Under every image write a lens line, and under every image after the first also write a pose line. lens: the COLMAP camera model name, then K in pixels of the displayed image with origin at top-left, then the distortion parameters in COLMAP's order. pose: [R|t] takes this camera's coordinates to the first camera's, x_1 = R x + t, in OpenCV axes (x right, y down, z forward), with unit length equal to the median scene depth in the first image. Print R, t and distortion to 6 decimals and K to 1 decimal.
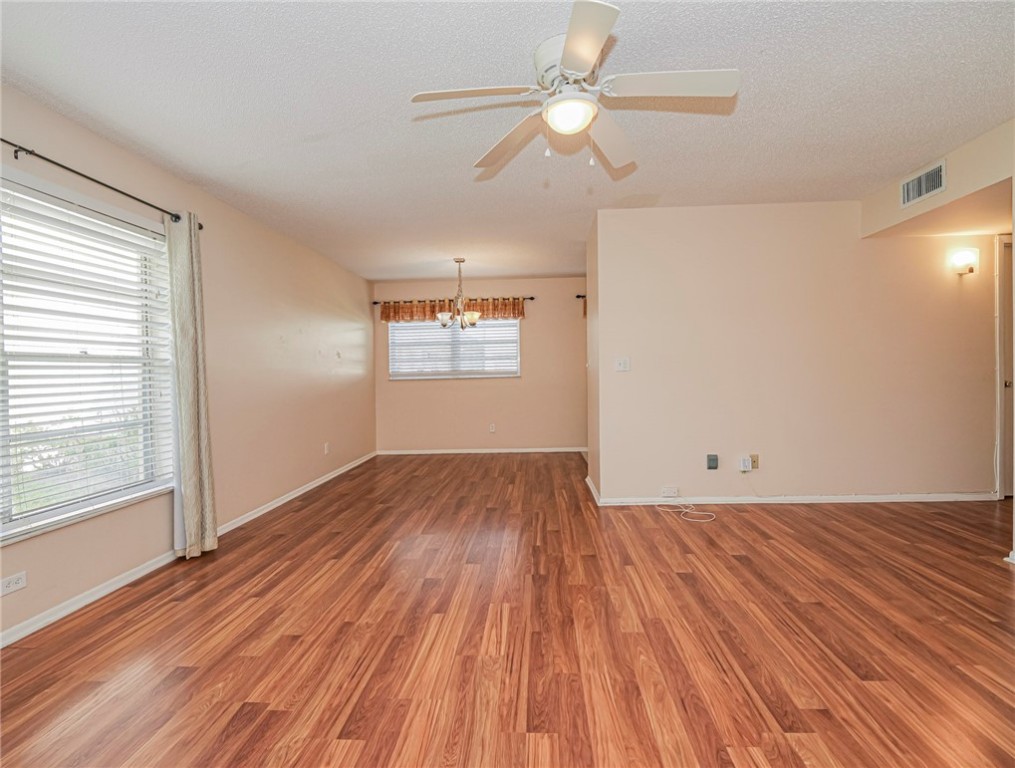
lens RADIAL K [[495.5, 0, 511.3], [0, 495.5, 373.9], [0, 0, 1]] dist [-0.010975, -0.001303]
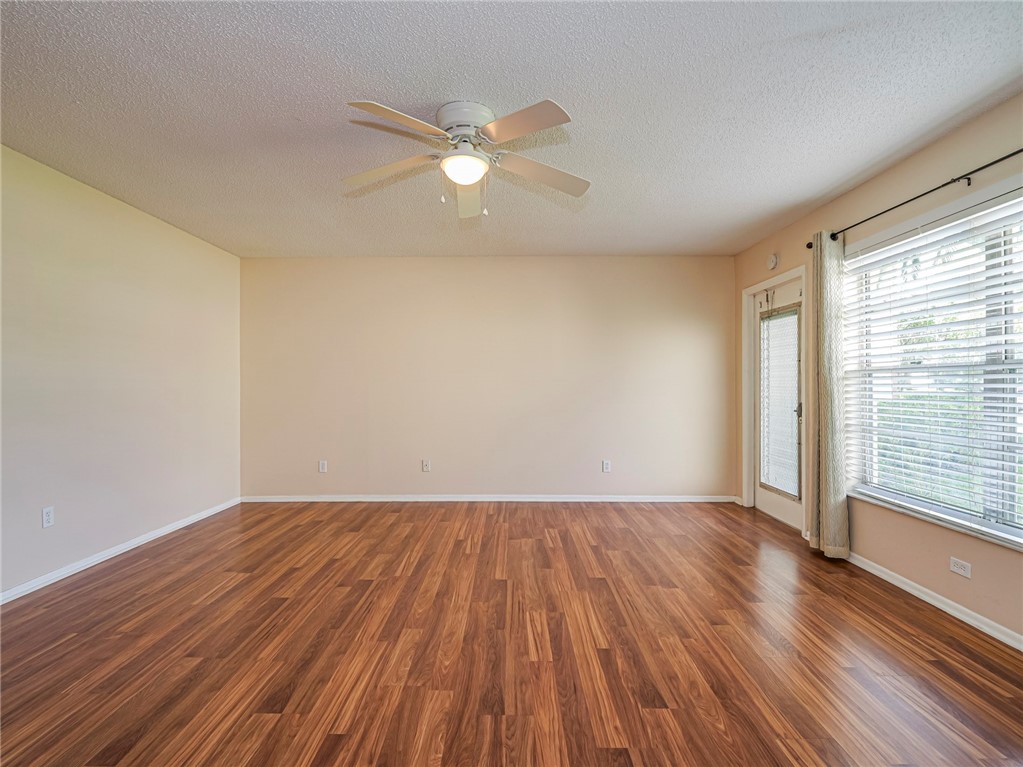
lens RADIAL K [[500.4, 0, 505.0], [0, 500.4, 388.1], [0, 0, 1]] dist [-0.020947, 0.000513]
pose [[-0.998751, 0.024662, -0.043459, 0.068204], [0.024158, 0.999635, 0.012075, -0.024588], [0.043741, 0.011010, -0.998982, 1.905220]]
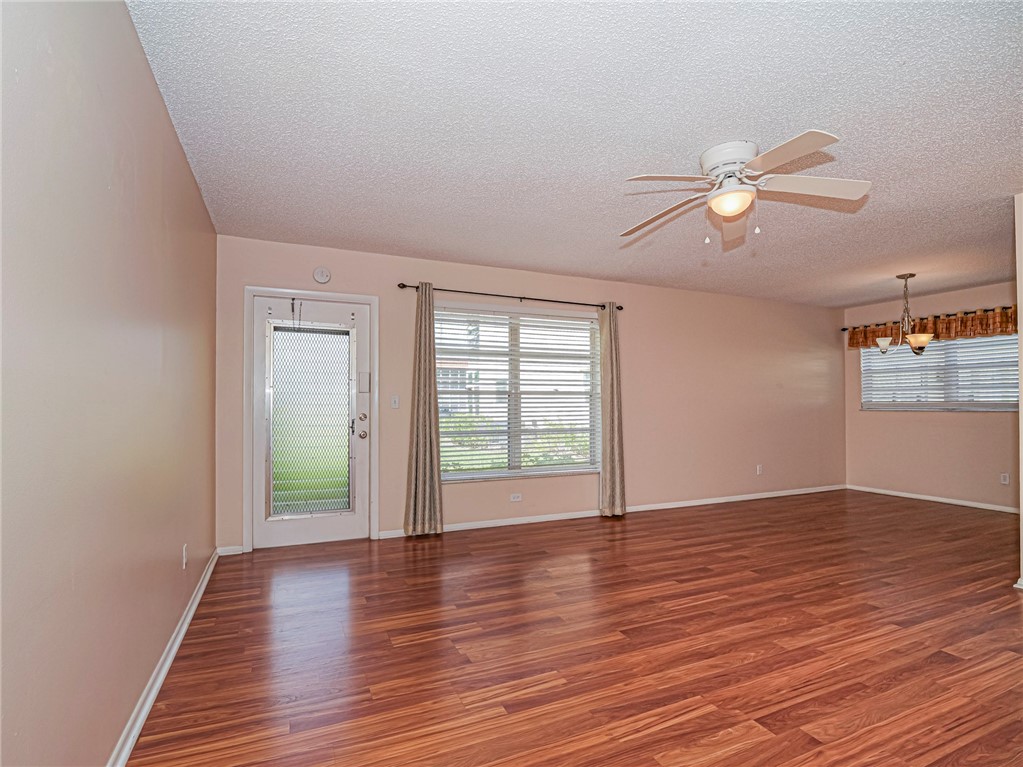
lens RADIAL K [[500.4, 0, 505.0], [0, 500.4, 388.1], [0, 0, 1]] dist [-0.020947, 0.000513]
pose [[0.448762, -0.005856, -0.893632, 0.862432], [-0.012775, 0.999834, -0.012967, -0.026592], [0.893560, 0.017235, 0.448613, -0.049801]]
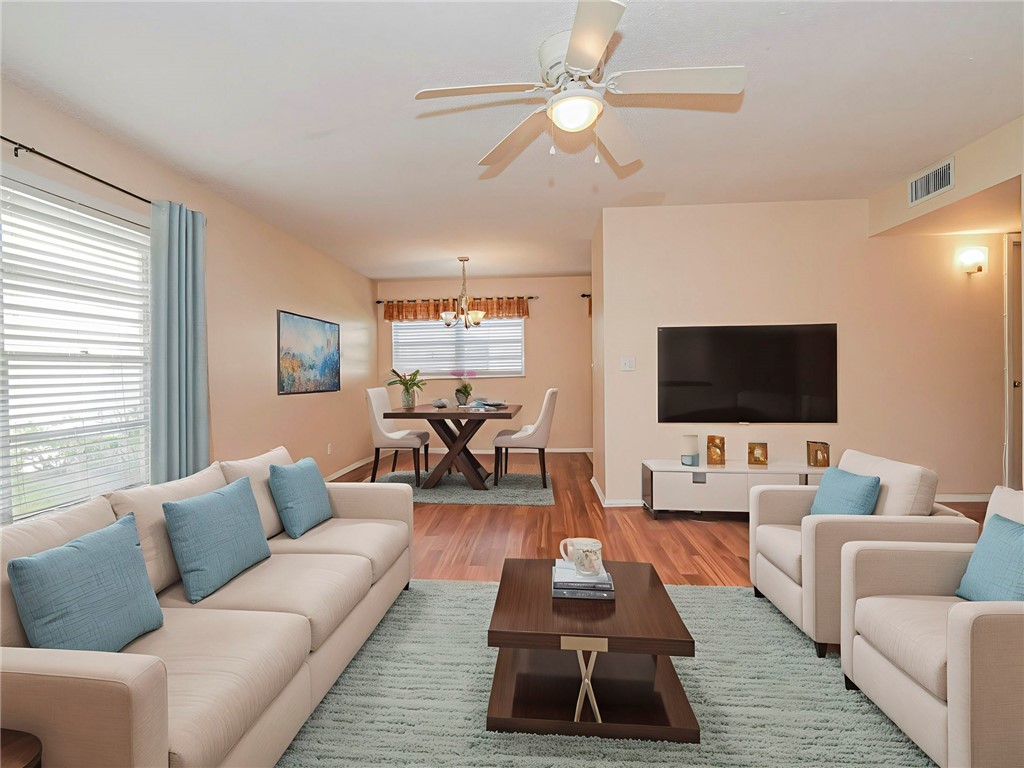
lens RADIAL K [[497.6, 0, 516.6], [0, 497.6, 370.4], [0, 0, 1]] dist [-0.014142, 0.000872]
pose [[0.999999, -0.000235, 0.001714, 0.000134], [0.000246, 0.999980, -0.006328, -0.000106], [-0.001712, 0.006328, 0.999979, 0.006607]]
